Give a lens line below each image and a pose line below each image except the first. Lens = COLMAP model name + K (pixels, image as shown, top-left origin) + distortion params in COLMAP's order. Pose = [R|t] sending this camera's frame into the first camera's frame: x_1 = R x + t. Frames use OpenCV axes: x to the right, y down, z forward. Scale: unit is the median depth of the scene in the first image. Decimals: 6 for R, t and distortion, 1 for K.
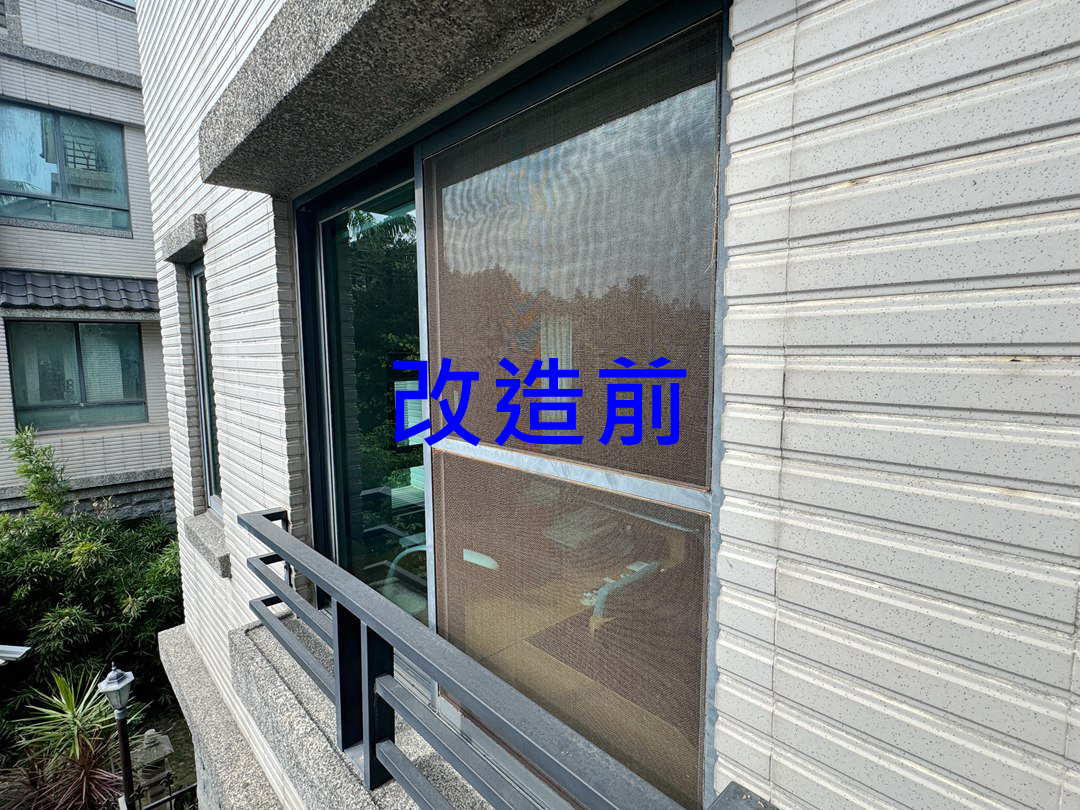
lens RADIAL K [[542.2, 0, 539.9], [0, 542.2, 406.7], [0, 0, 1]] dist [0.003200, -0.001975]
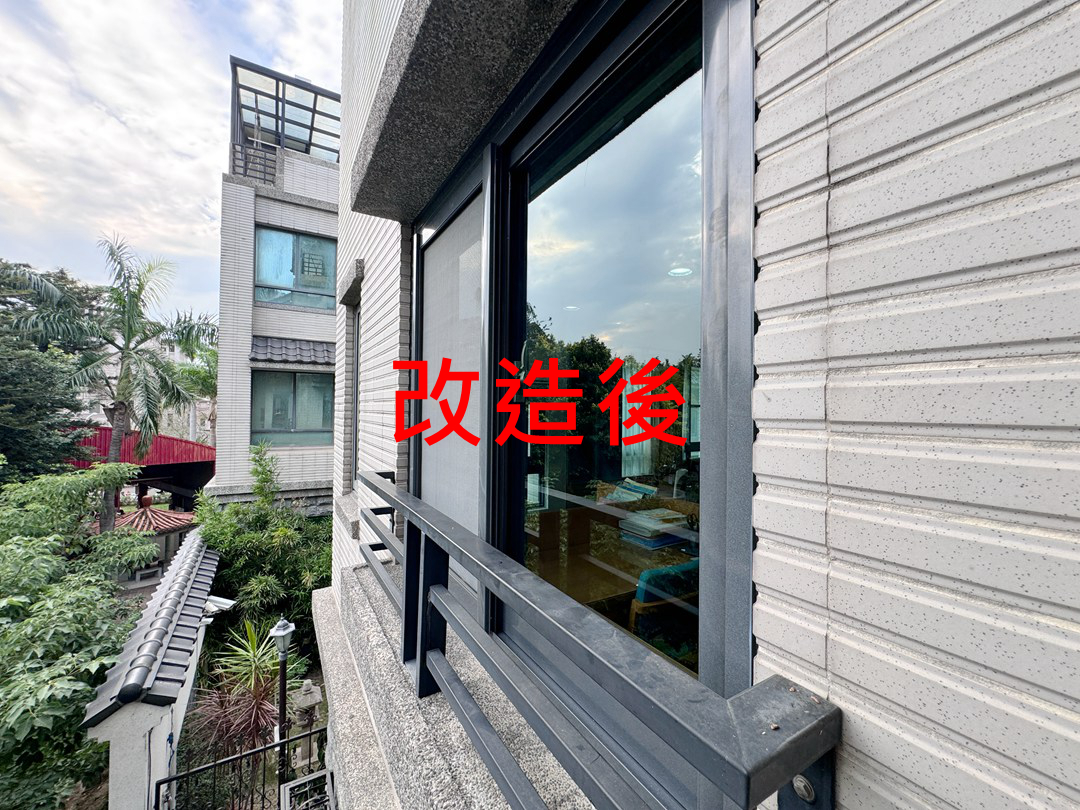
lens RADIAL K [[432.5, 0, 540.3], [0, 432.5, 404.9], [0, 0, 1]] dist [0.001001, -0.000787]
pose [[0.979880, 0.020795, -0.198499, 0.034993], [-0.044180, 0.992484, -0.114117, 0.102211], [0.194634, 0.120591, 0.973435, 0.069590]]
